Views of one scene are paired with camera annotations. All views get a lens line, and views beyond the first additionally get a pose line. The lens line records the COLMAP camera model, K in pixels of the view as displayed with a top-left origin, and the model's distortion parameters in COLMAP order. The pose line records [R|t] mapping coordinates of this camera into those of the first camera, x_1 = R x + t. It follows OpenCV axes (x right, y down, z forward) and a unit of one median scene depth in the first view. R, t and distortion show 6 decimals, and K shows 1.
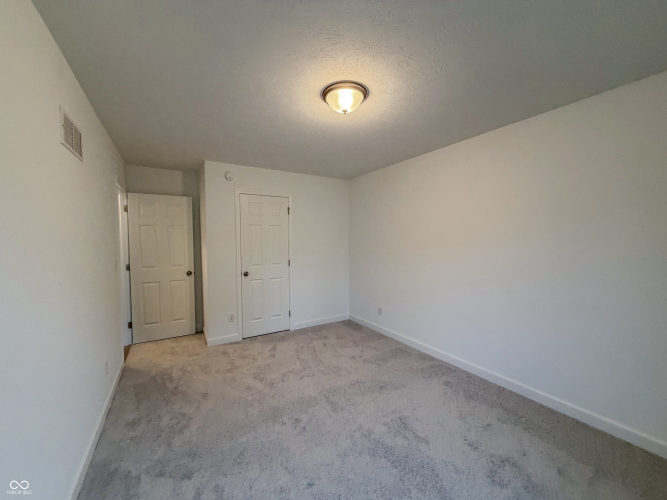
lens RADIAL K [[266.4, 0, 332.0], [0, 266.4, 249.8], [0, 0, 1]] dist [-0.000807, -0.000090]
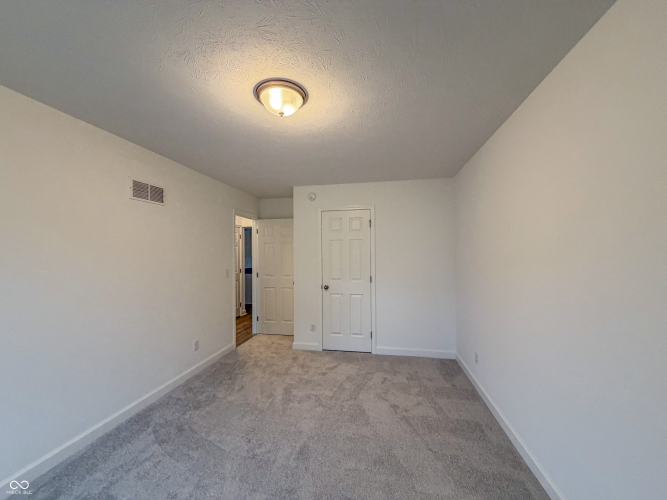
lens RADIAL K [[266.4, 0, 332.0], [0, 266.4, 249.8], [0, 0, 1]] dist [-0.000807, -0.000090]
pose [[0.742971, -0.008195, -0.669273, 0.411660], [-0.022668, 0.999043, -0.037396, -0.018292], [0.668939, 0.042955, 0.742075, 0.251349]]
